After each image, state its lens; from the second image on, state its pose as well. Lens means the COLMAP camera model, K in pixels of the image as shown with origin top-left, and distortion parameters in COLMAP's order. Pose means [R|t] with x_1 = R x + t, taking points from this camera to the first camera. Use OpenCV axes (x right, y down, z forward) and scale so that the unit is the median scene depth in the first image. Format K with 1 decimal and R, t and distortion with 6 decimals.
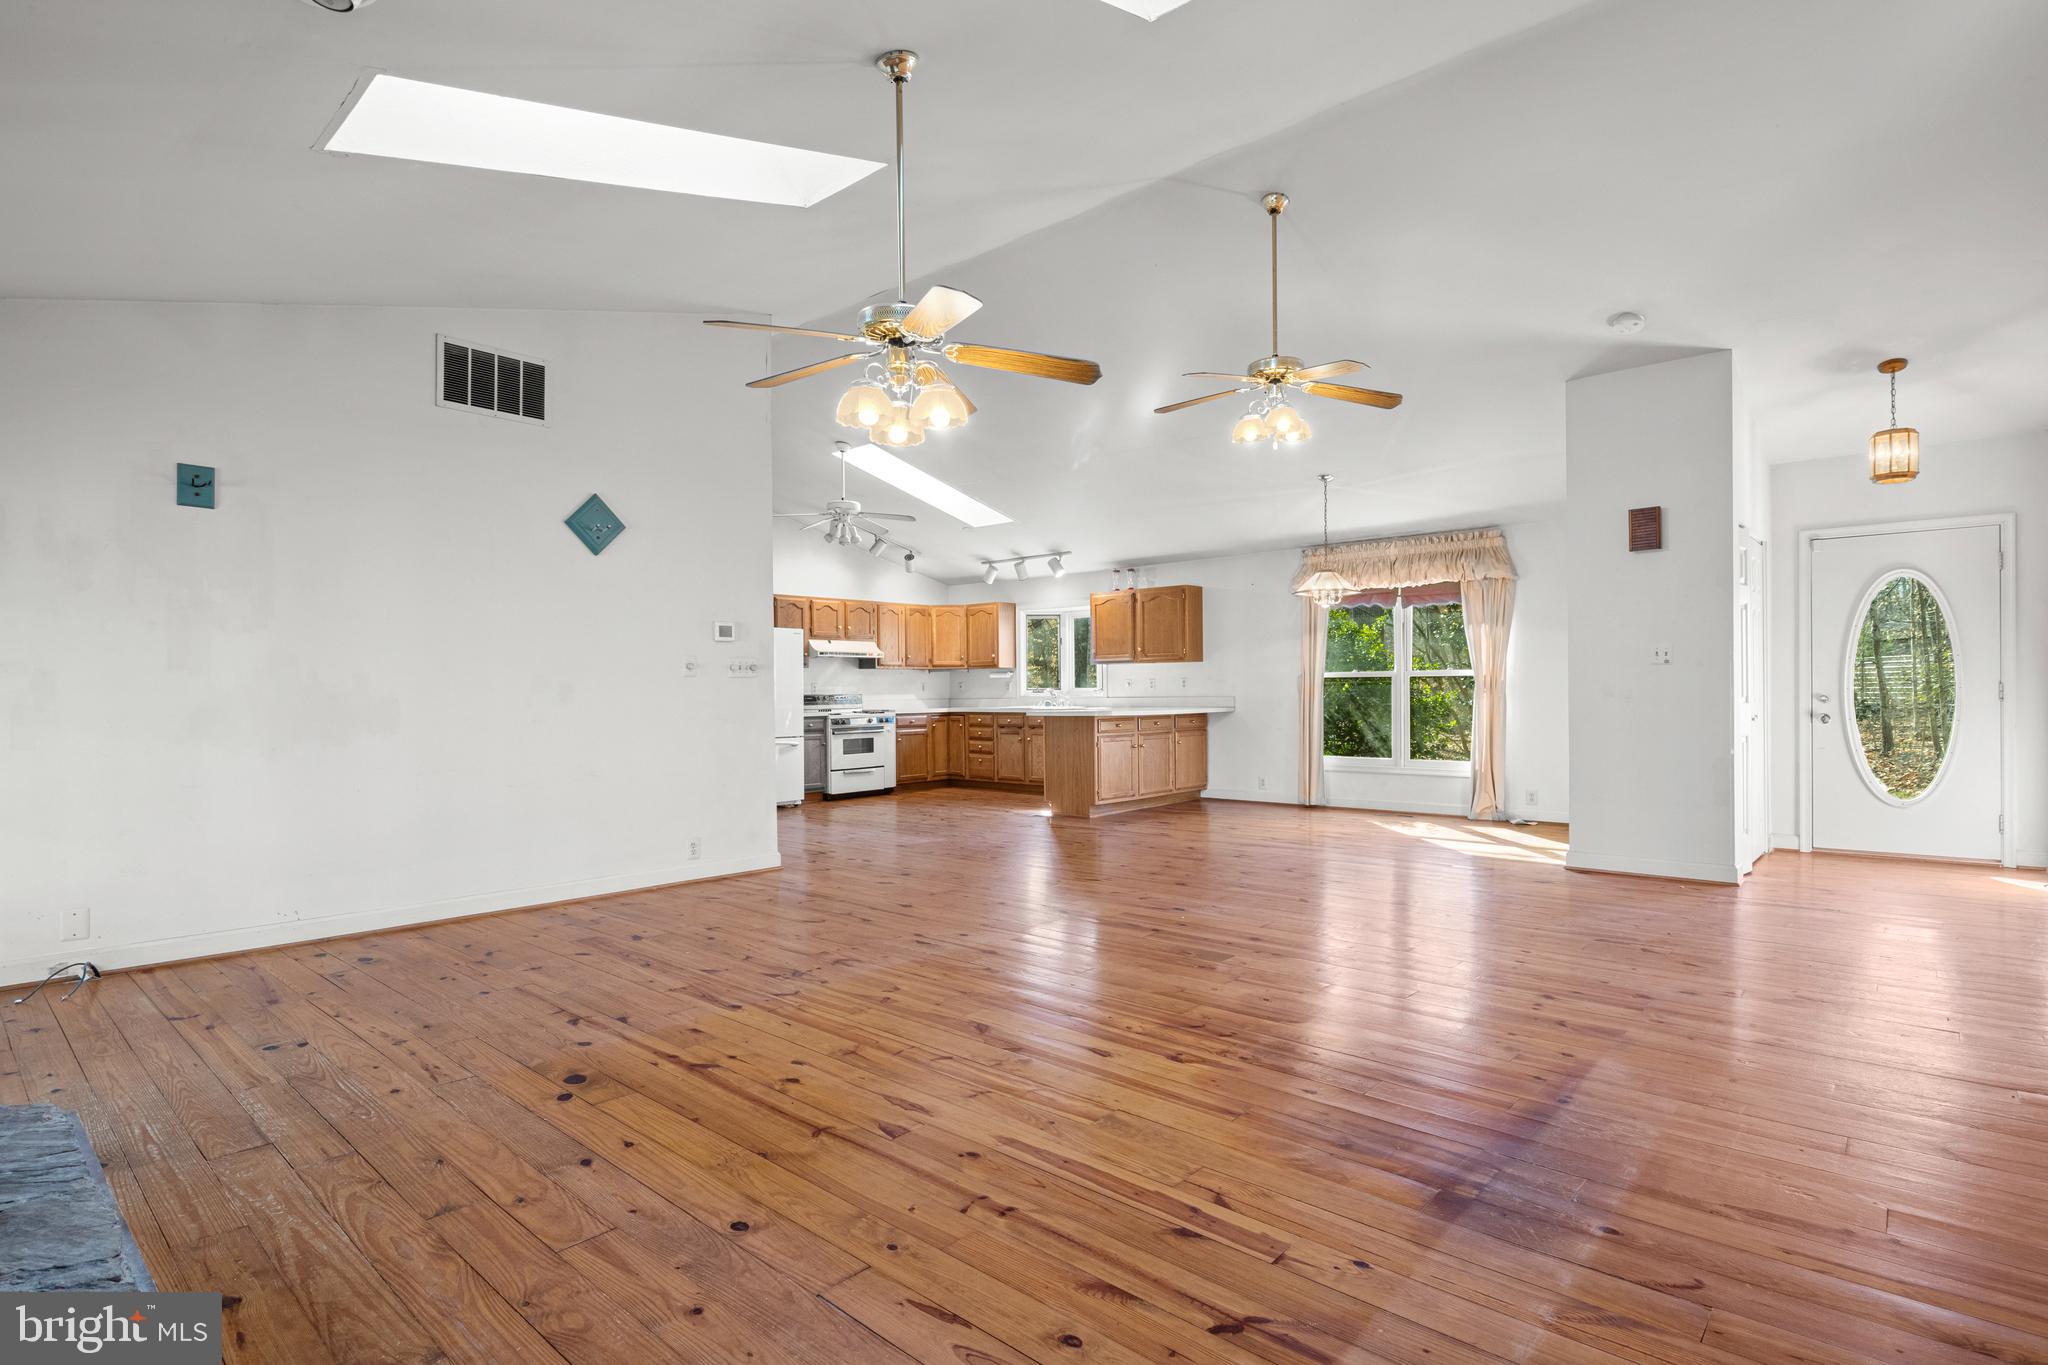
lens RADIAL K [[1014.5, 0, 1016.9], [0, 1014.5, 702.1], [0, 0, 1]] dist [-0.013289, -0.002976]
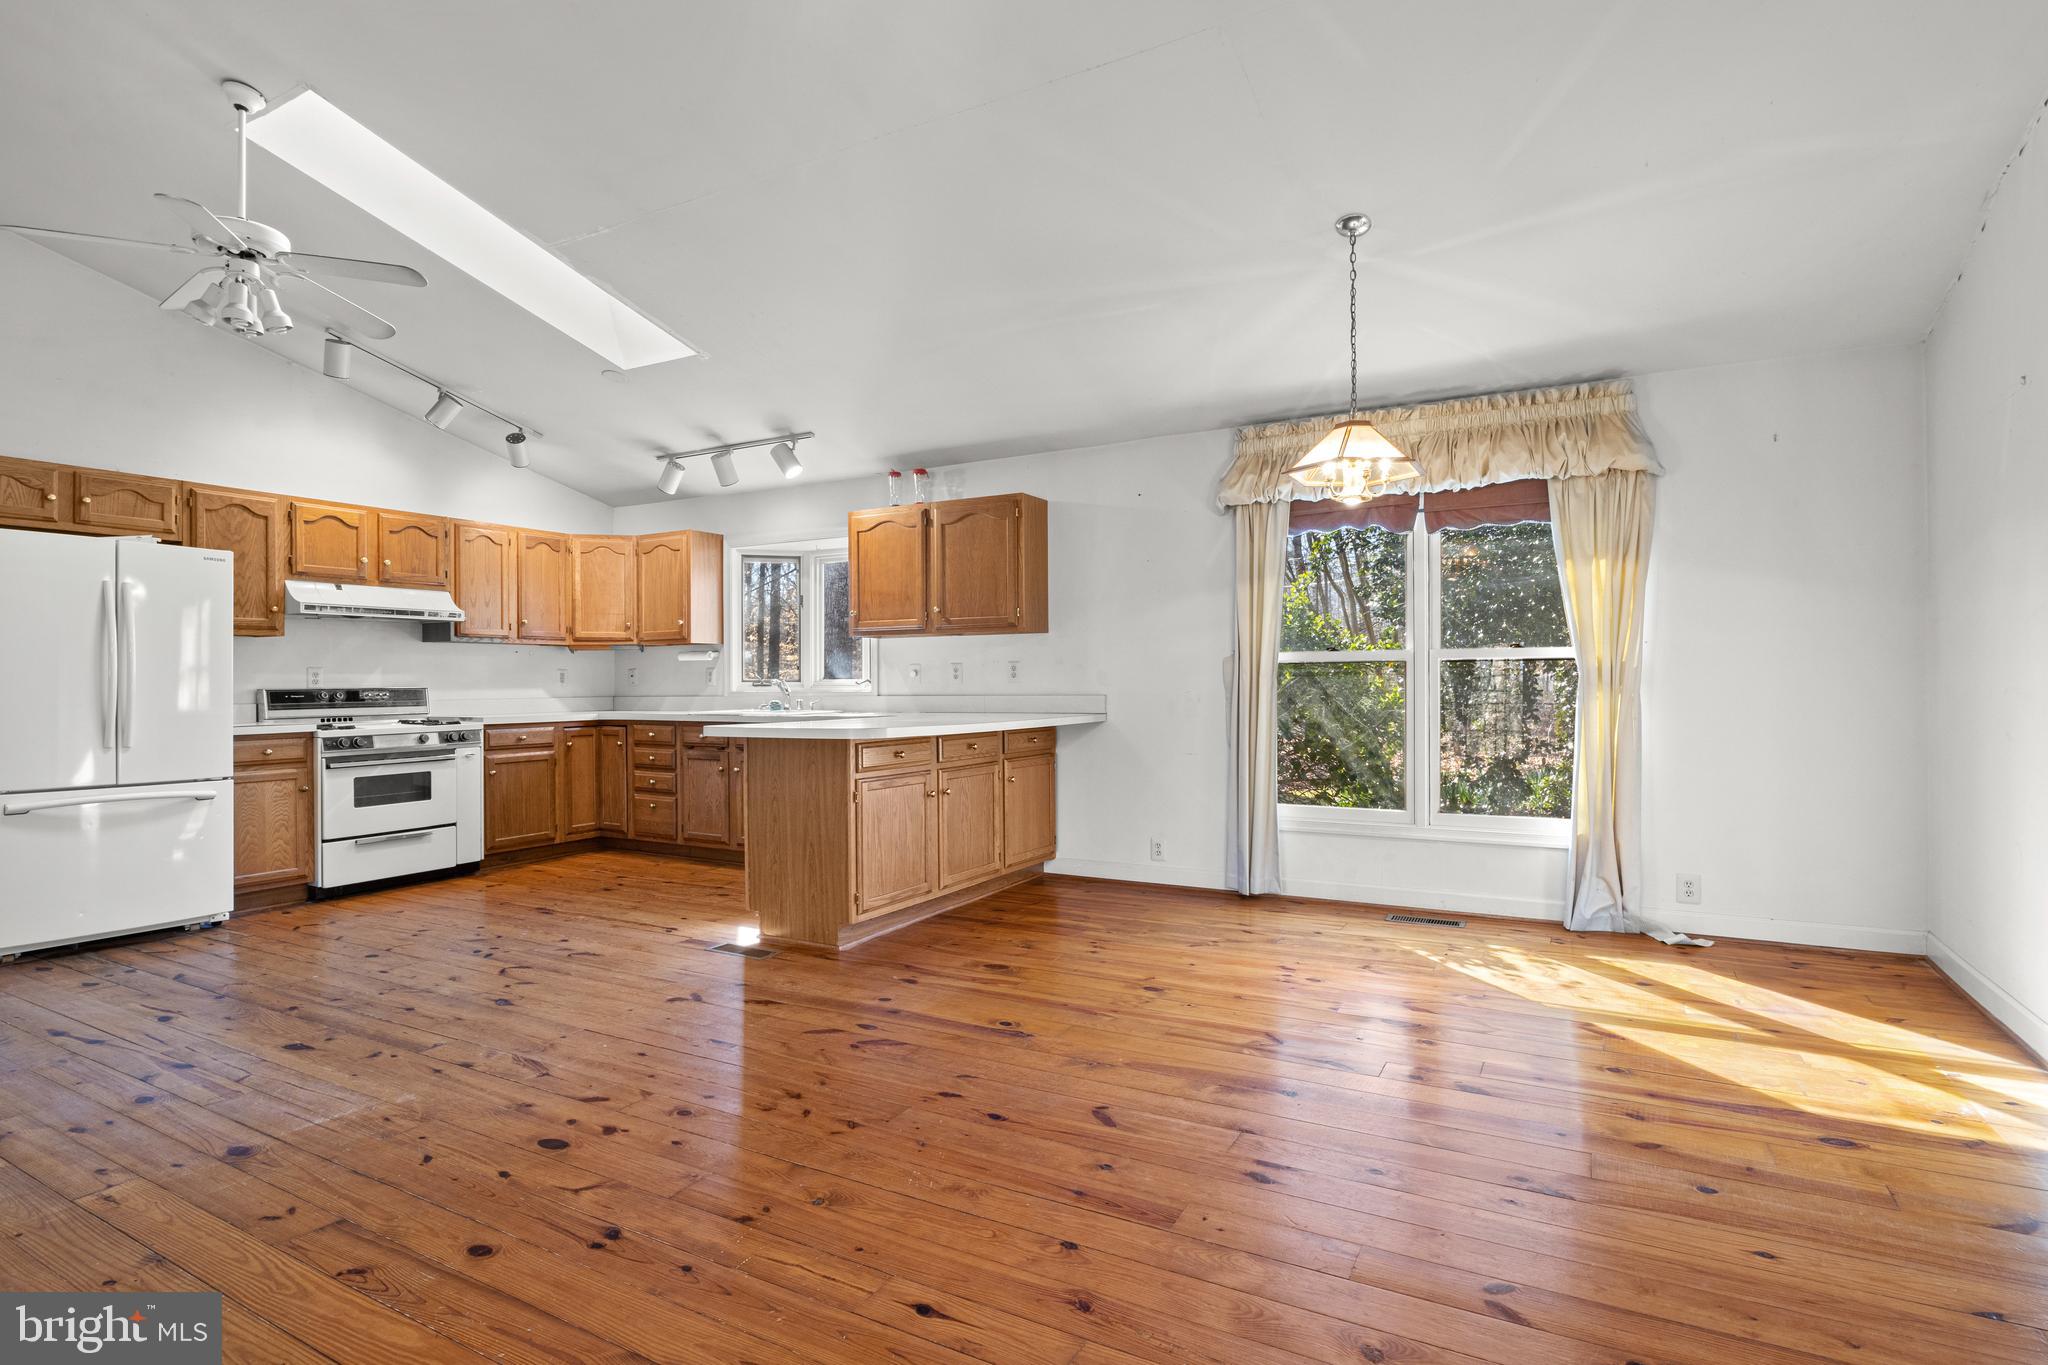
lens RADIAL K [[1014.5, 0, 1020.8], [0, 1014.5, 686.7], [0, 0, 1]] dist [-0.013289, -0.002976]
pose [[0.974927, 0.003685, 0.222494, 0.042926], [-0.001767, 0.999960, -0.008823, -0.004982], [-0.222517, 0.008208, 0.974894, 0.452059]]
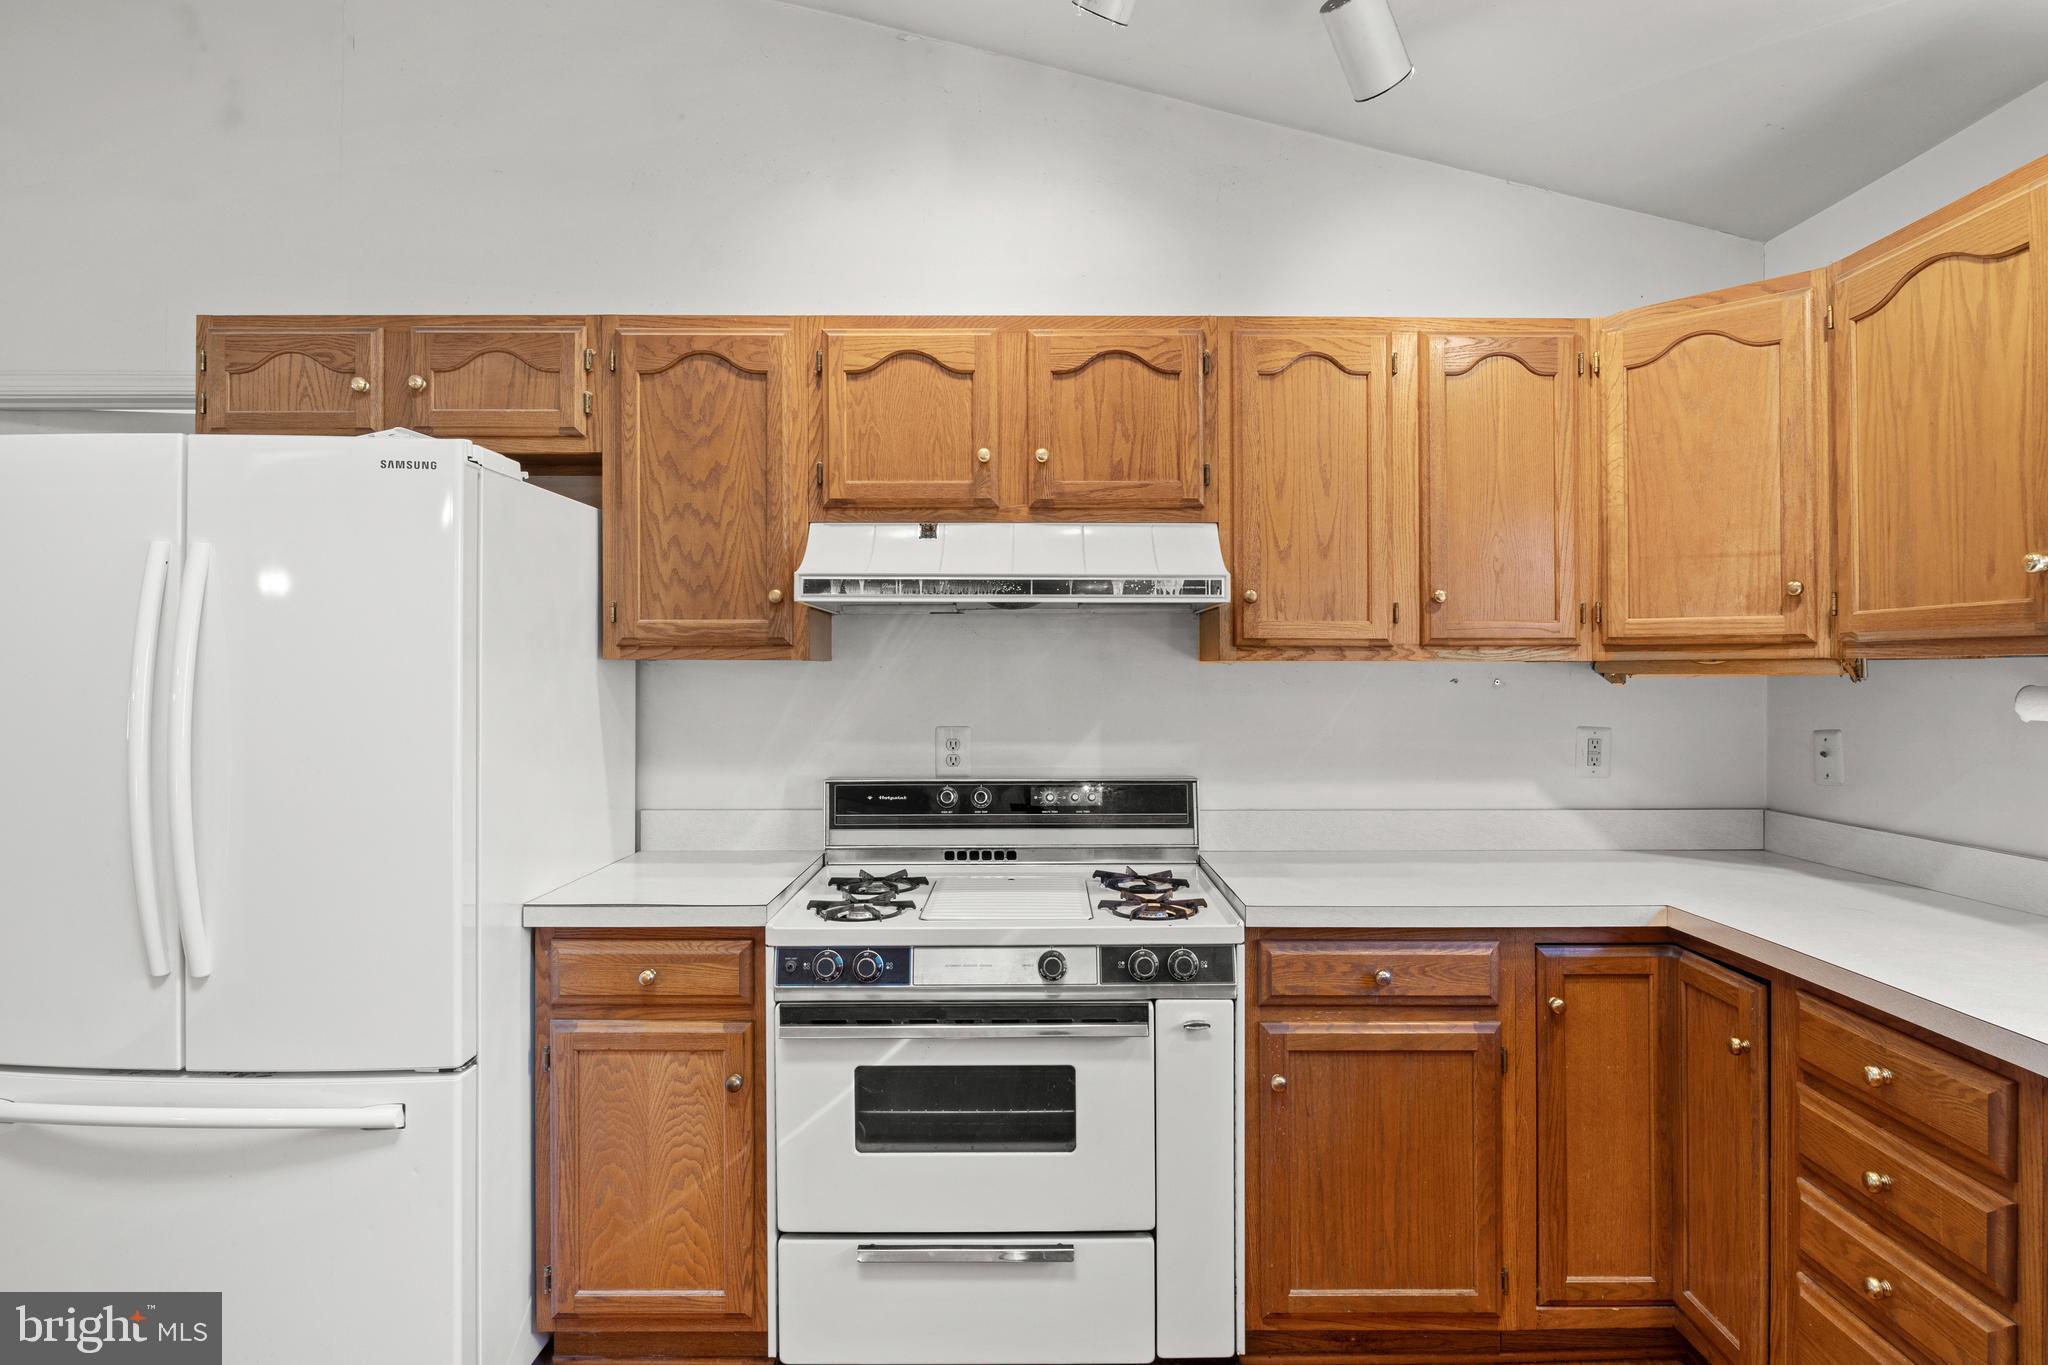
lens RADIAL K [[1051.9, 0, 1068.4], [0, 1051.9, 663.6], [0, 0, 1]] dist [-0.009642, -0.001009]
pose [[0.688919, 0.004124, -0.724826, -0.014228], [-0.016814, 0.999806, -0.010292, -0.033486], [0.724643, 0.019277, 0.688855, 0.938179]]
